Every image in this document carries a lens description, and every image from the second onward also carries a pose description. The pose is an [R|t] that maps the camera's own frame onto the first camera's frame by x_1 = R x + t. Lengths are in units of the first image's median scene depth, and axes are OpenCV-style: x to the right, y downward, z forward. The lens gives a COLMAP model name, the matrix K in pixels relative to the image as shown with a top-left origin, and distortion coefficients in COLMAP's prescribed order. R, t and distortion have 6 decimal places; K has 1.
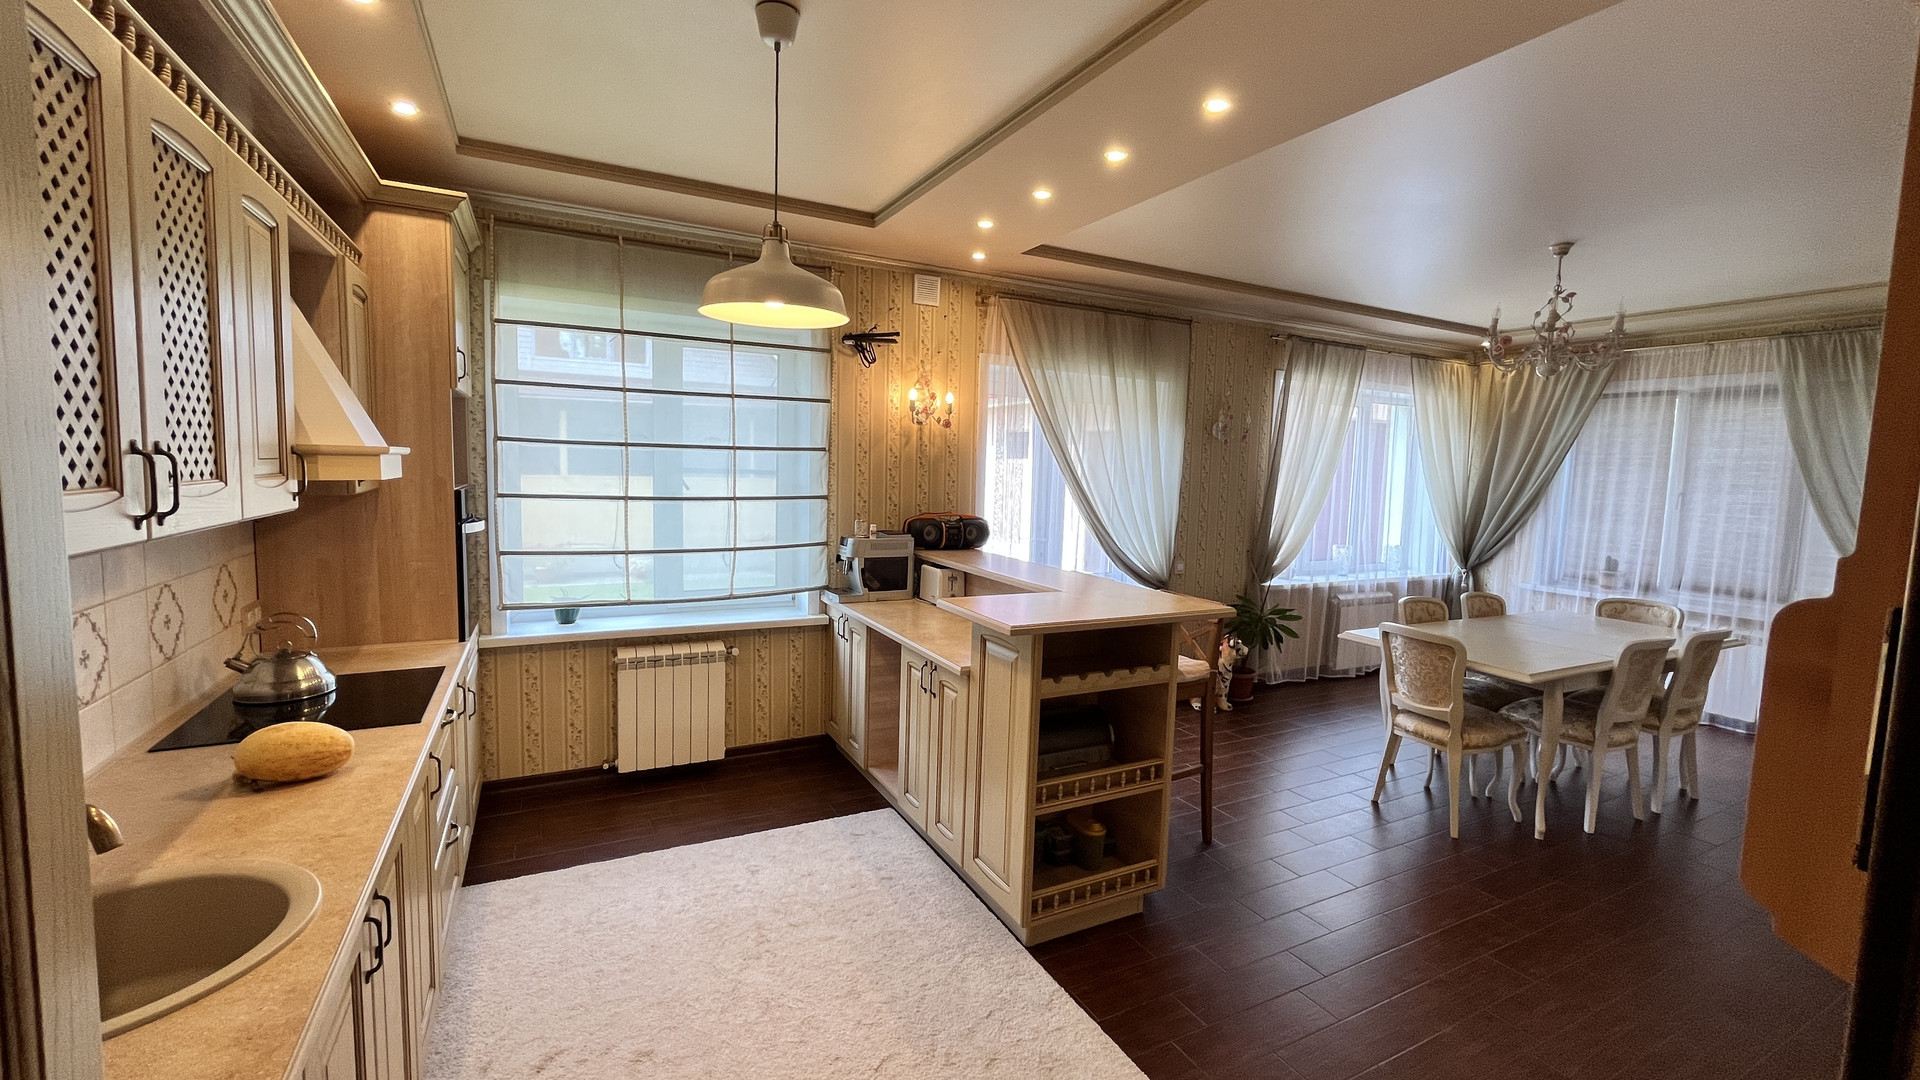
lens RADIAL K [[784.6, 0, 958.3], [0, 784.6, 535.1], [0, 0, 1]] dist [-0.003897, 0.000734]
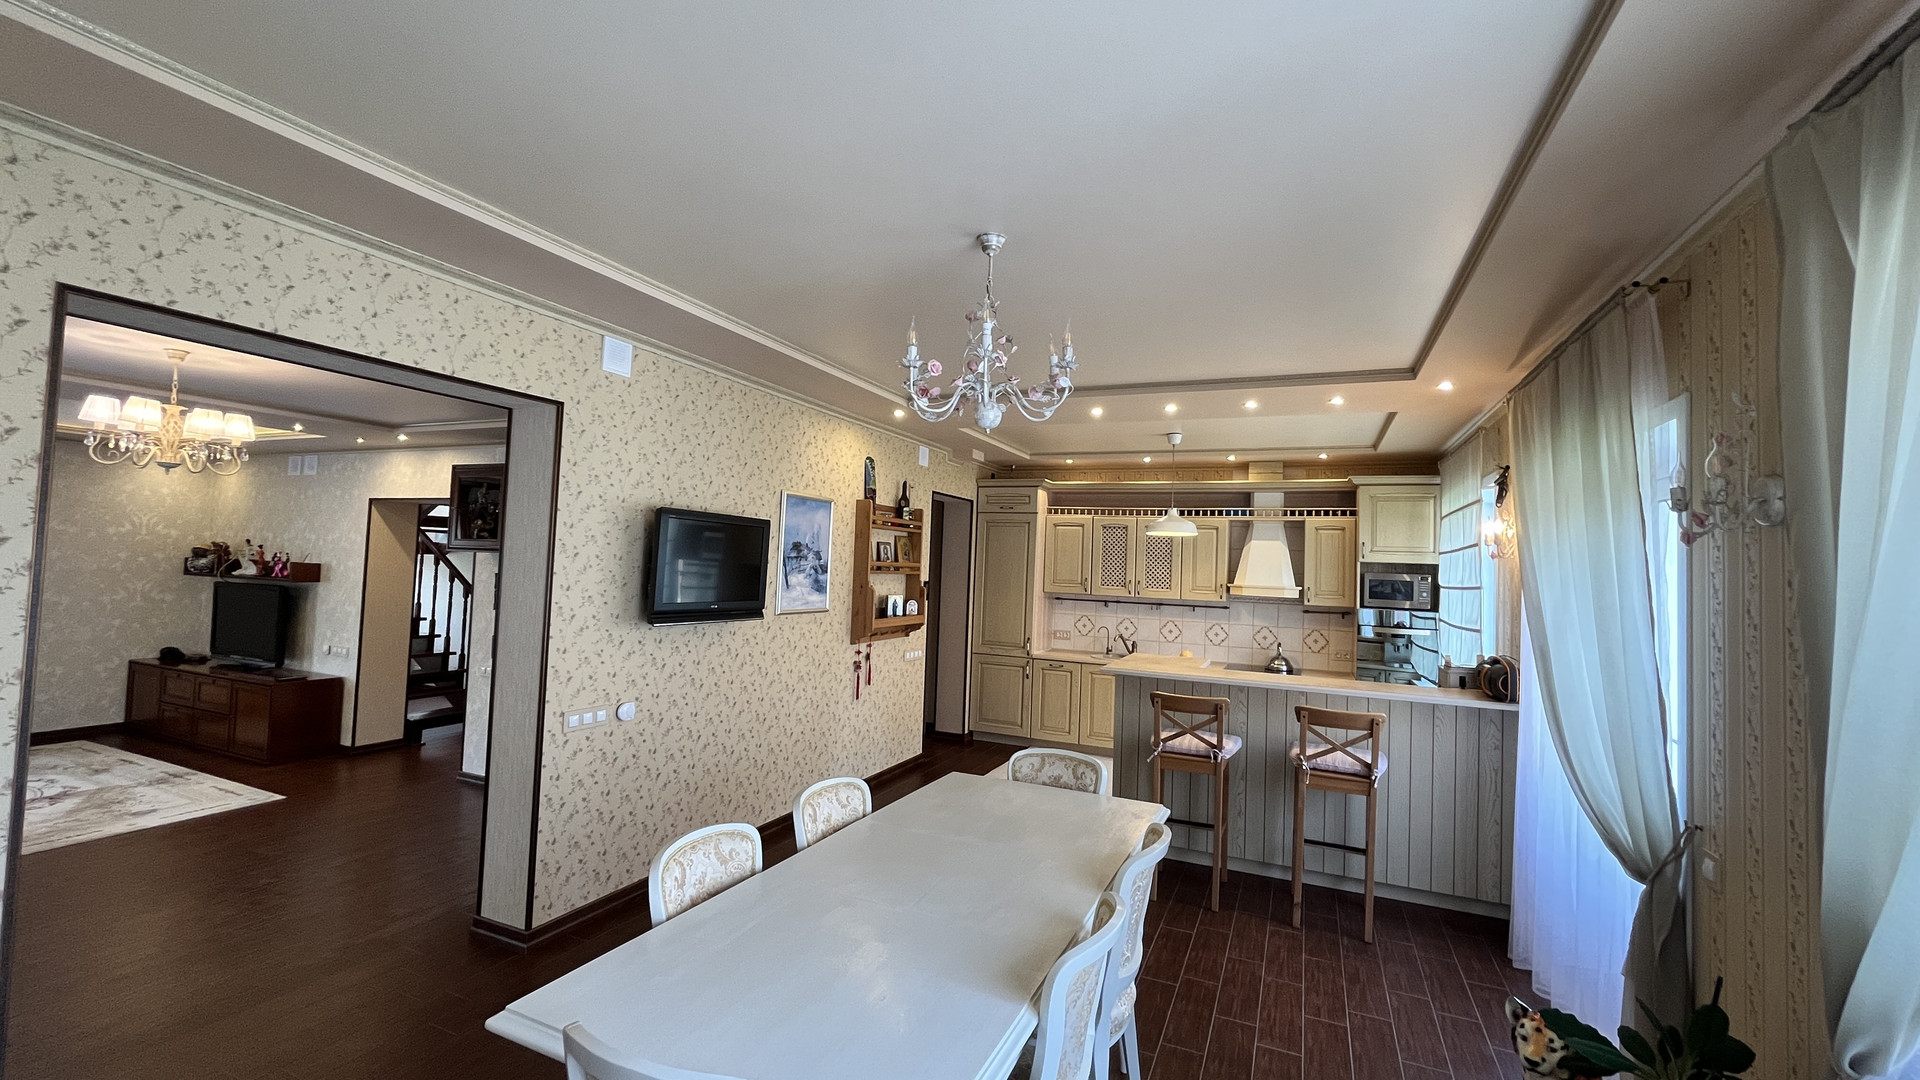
lens RADIAL K [[784.6, 0, 956.5], [0, 784.6, 536.8], [0, 0, 1]] dist [-0.003897, 0.000734]
pose [[-0.781296, -0.084163, -0.618461, 1.049623], [-0.119424, 0.992718, 0.015774, -0.105035], [0.612629, 0.086183, -0.785658, 1.350027]]
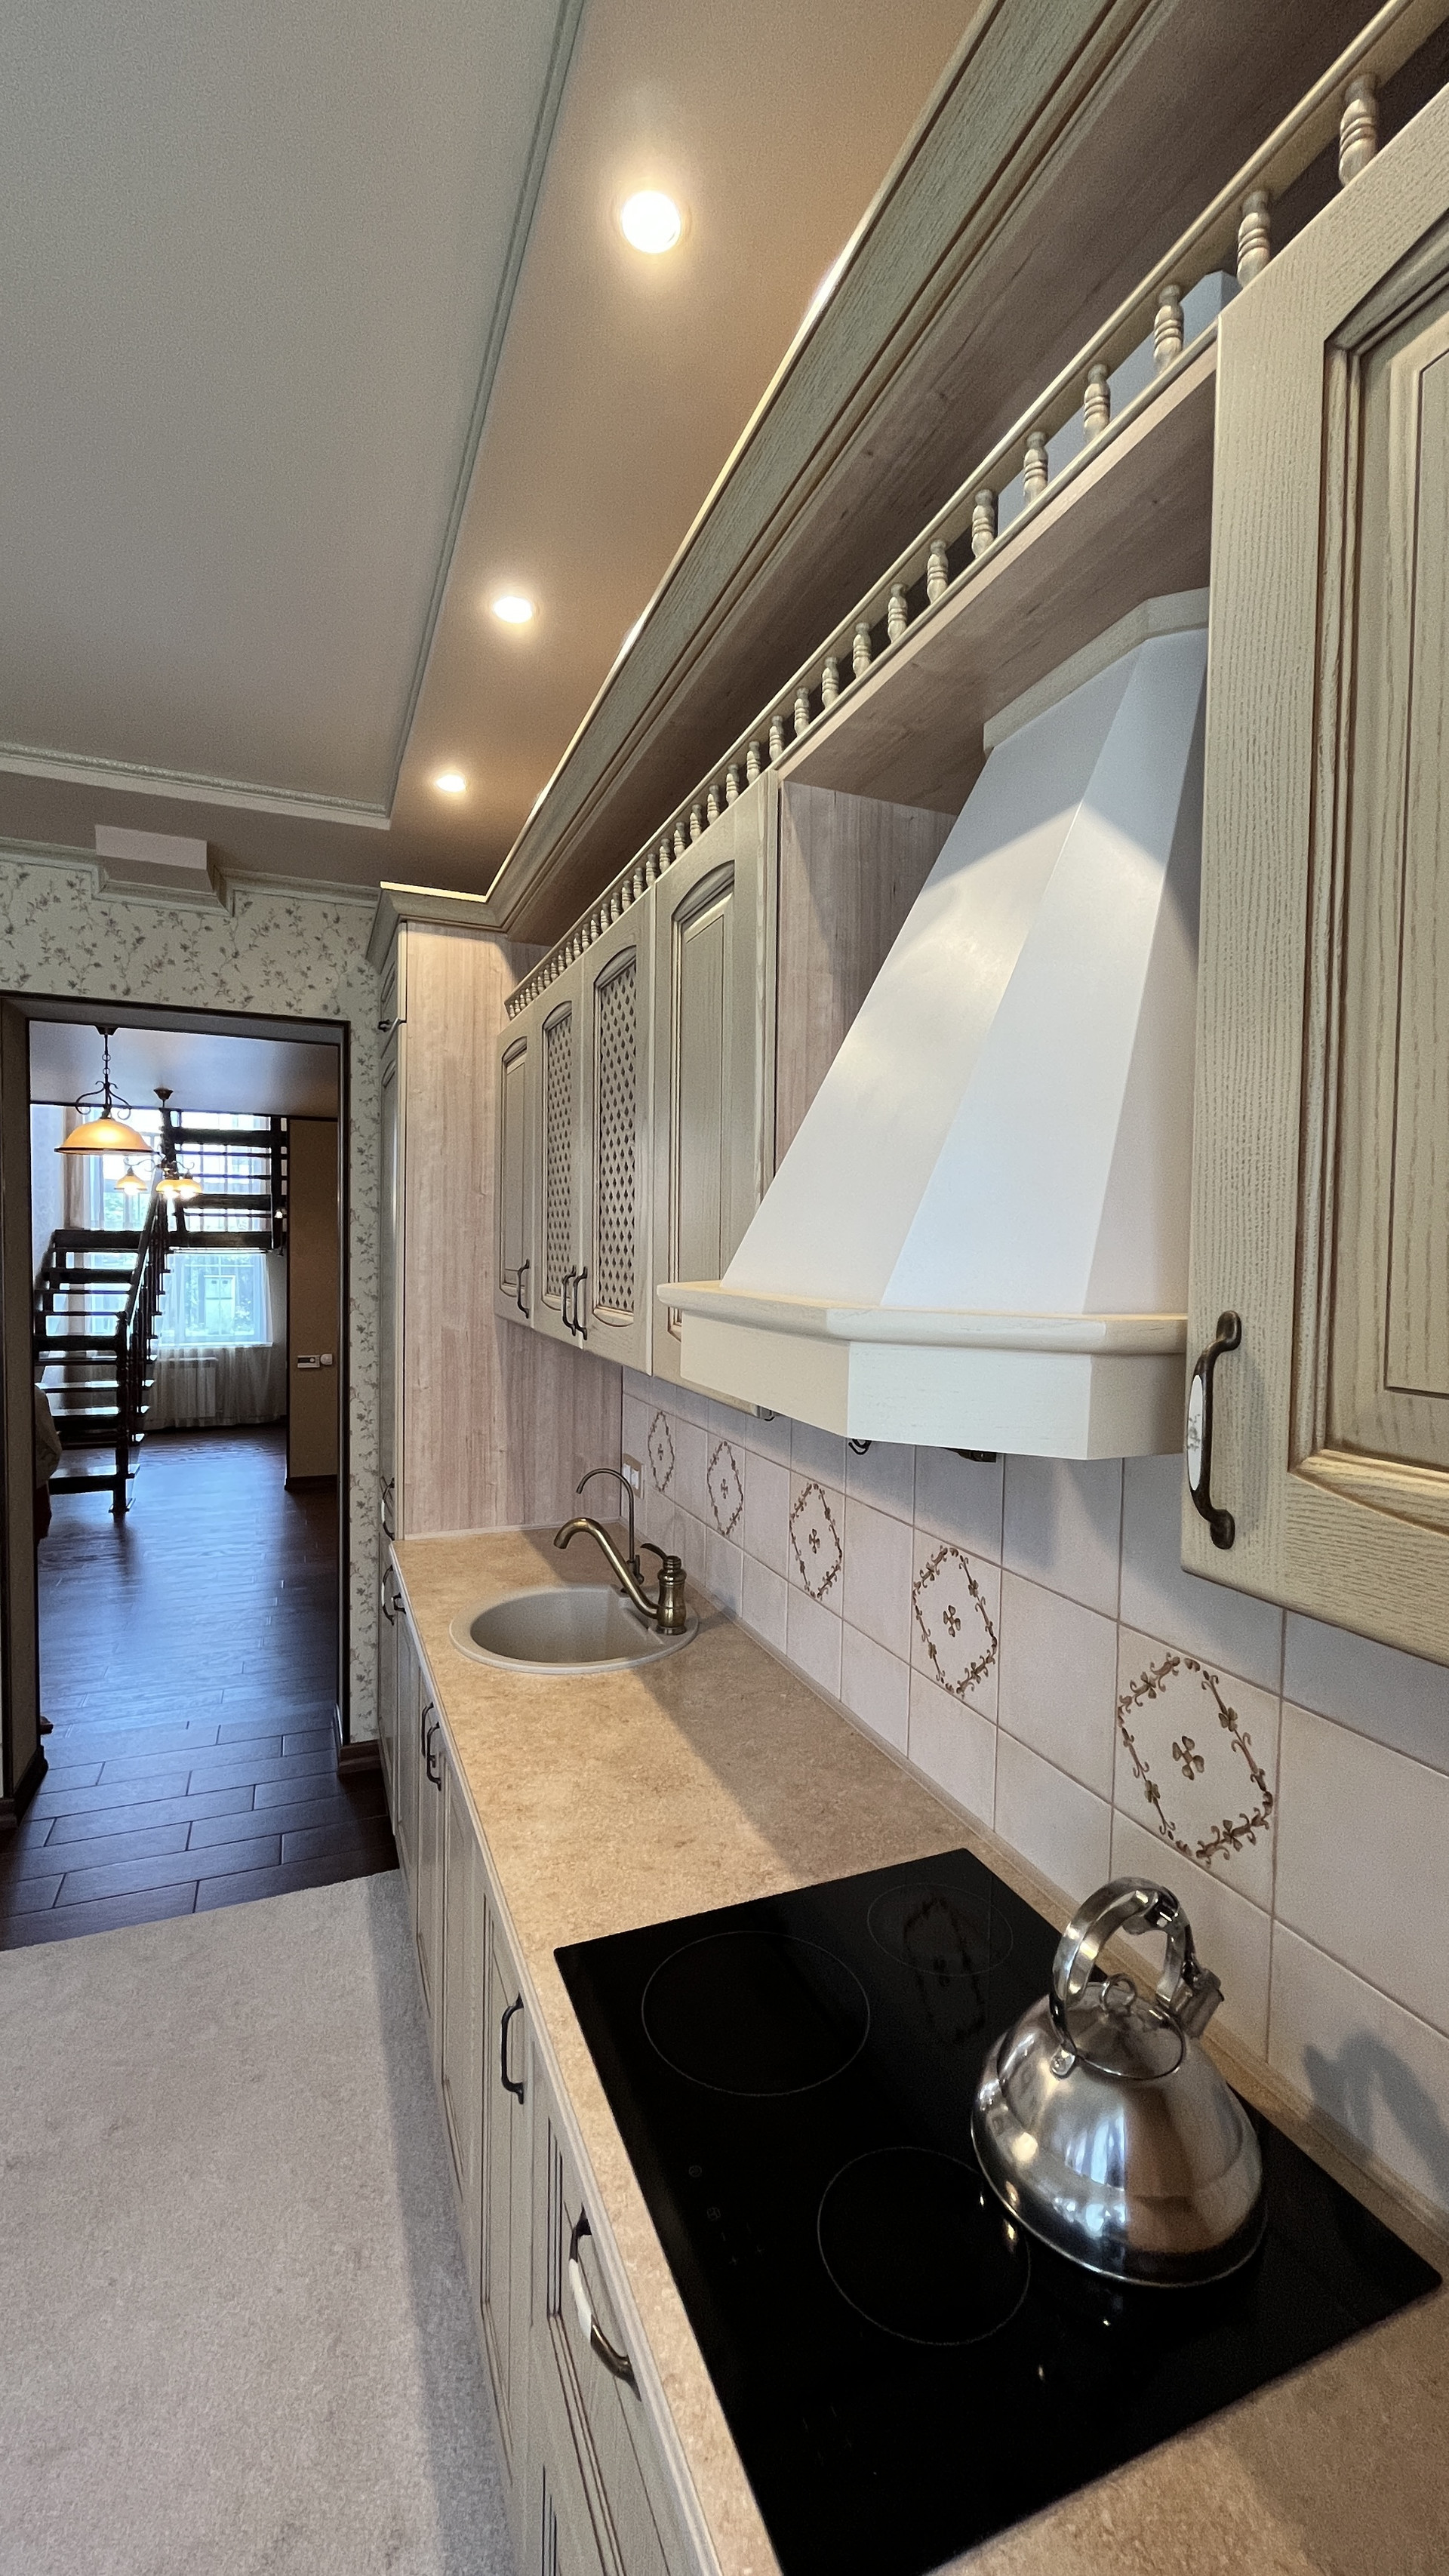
lens RADIAL K [[1052.6, 0, 720.9], [0, 1052.6, 1288.0], [0, 0, 1]] dist [-0.003897, 0.000734]
pose [[-0.994217, -0.050247, 0.094912, -0.391538], [-0.037389, 0.990451, 0.132696, -0.084662], [-0.100673, 0.128380, -0.986602, 0.717890]]
